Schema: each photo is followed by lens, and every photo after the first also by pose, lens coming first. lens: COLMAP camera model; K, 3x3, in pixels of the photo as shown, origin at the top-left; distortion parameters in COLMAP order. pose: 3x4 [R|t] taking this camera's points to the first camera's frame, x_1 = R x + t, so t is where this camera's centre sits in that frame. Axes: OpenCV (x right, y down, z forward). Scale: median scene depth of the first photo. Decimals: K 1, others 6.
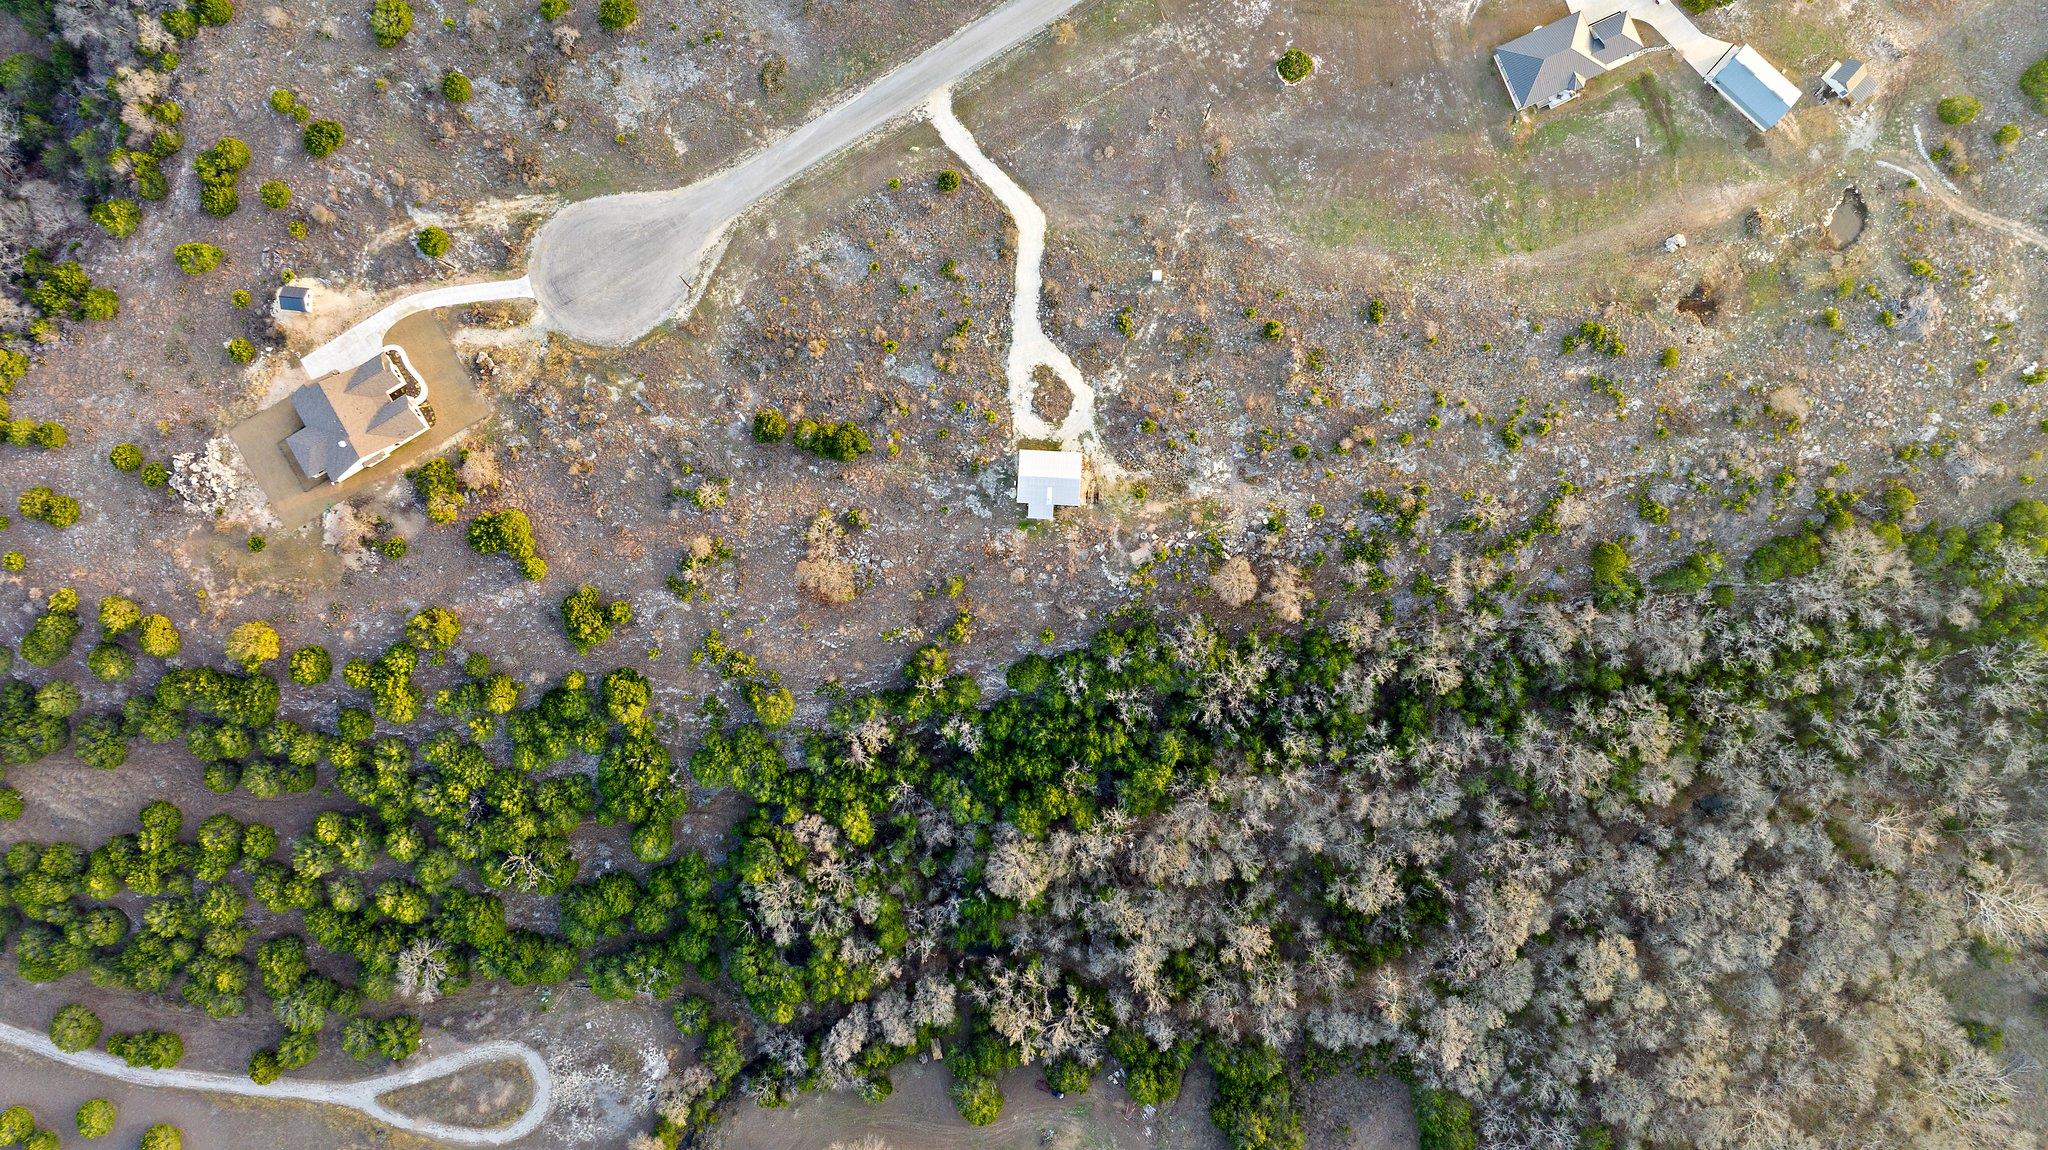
lens RADIAL K [[1448.3, 0, 1033.4], [0, 1448.3, 571.1], [0, 0, 1]] dist [-0.022795, 0.014176]
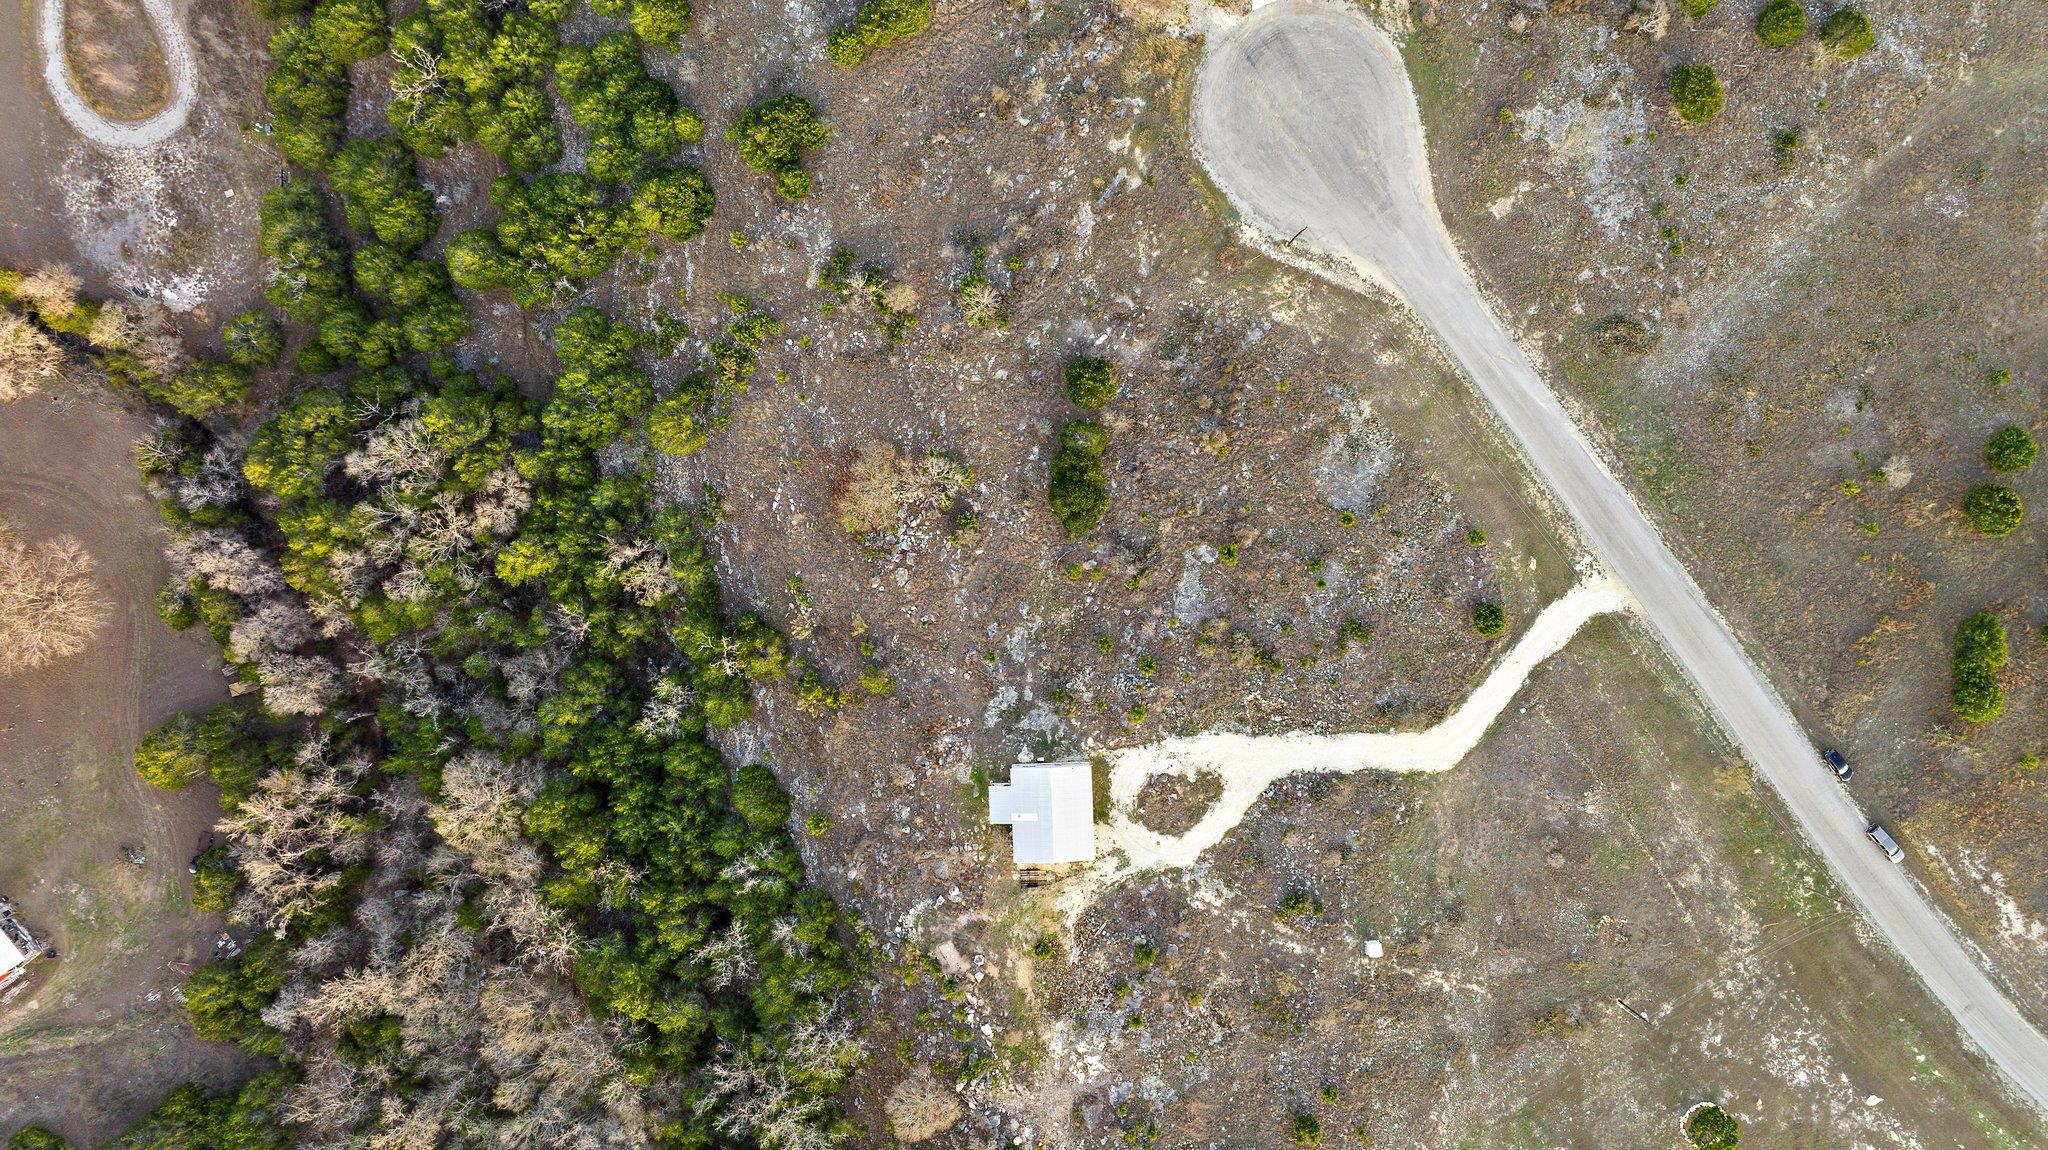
lens RADIAL K [[1448.3, 0, 1019.5], [0, 1448.3, 567.8], [0, 0, 1]] dist [-0.022795, 0.014176]
pose [[0.091305, 0.995801, -0.006634, -0.095279], [-0.995766, 0.091369, 0.010080, -0.065141], [0.010644, 0.005686, 0.999927, 0.334778]]
